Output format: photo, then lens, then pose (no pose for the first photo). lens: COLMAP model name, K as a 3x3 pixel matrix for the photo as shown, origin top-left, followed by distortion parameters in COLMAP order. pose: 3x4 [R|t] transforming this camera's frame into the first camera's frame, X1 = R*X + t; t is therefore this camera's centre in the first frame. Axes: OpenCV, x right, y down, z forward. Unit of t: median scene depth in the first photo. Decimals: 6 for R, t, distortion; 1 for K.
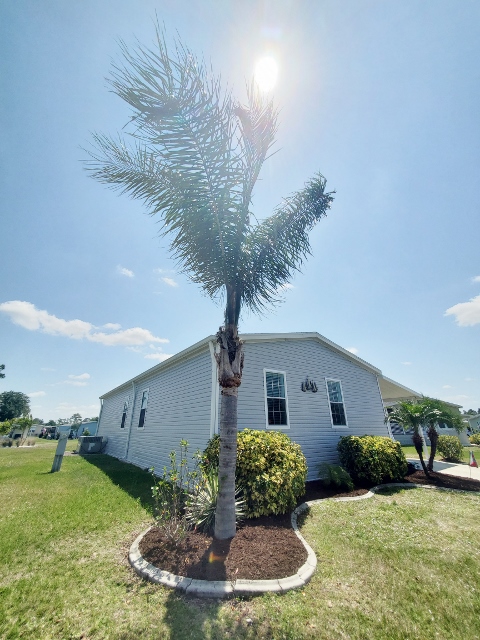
lens RADIAL K [[255.1, 0, 241.4], [0, 255.1, 319.2], [0, 0, 1]] dist [0.002667, 0.000085]
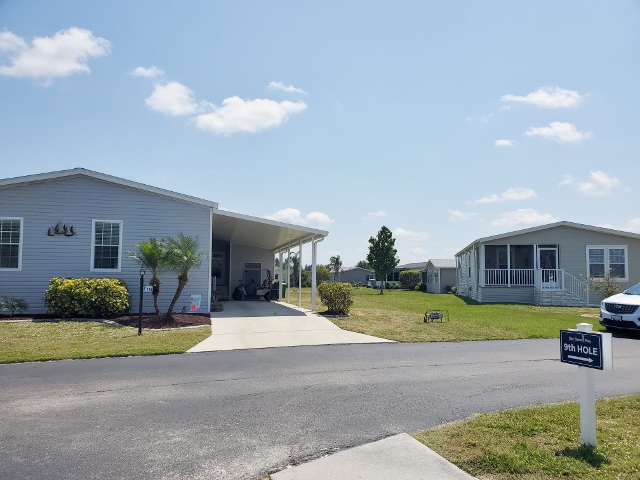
lens RADIAL K [[484.7, 0, 320.3], [0, 484.7, 243.8], [0, 0, 1]] dist [0.033658, 0.003321]
pose [[0.927450, -0.016176, -0.373598, 1.836584], [0.138100, 0.943256, 0.301988, -0.106257], [0.347513, -0.331673, 0.877056, -0.277272]]
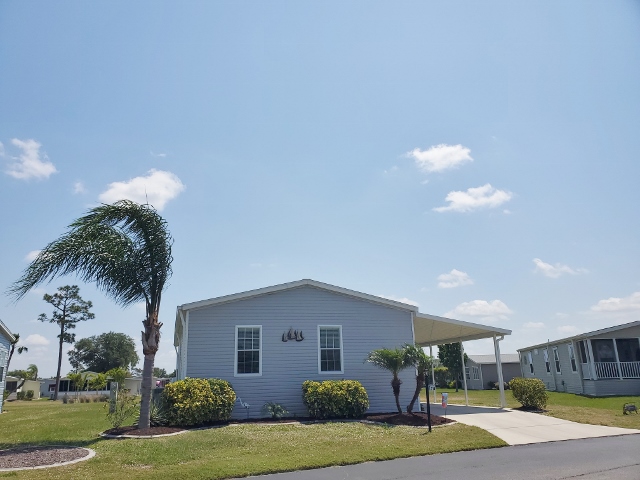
lens RADIAL K [[484.7, 0, 319.1], [0, 484.7, 240.9], [0, 0, 1]] dist [0.033658, 0.003321]
pose [[0.945304, -0.111659, -0.306486, 1.013557], [0.151486, 0.982395, 0.109328, -0.315615], [0.288882, -0.149776, 0.945576, -0.774619]]
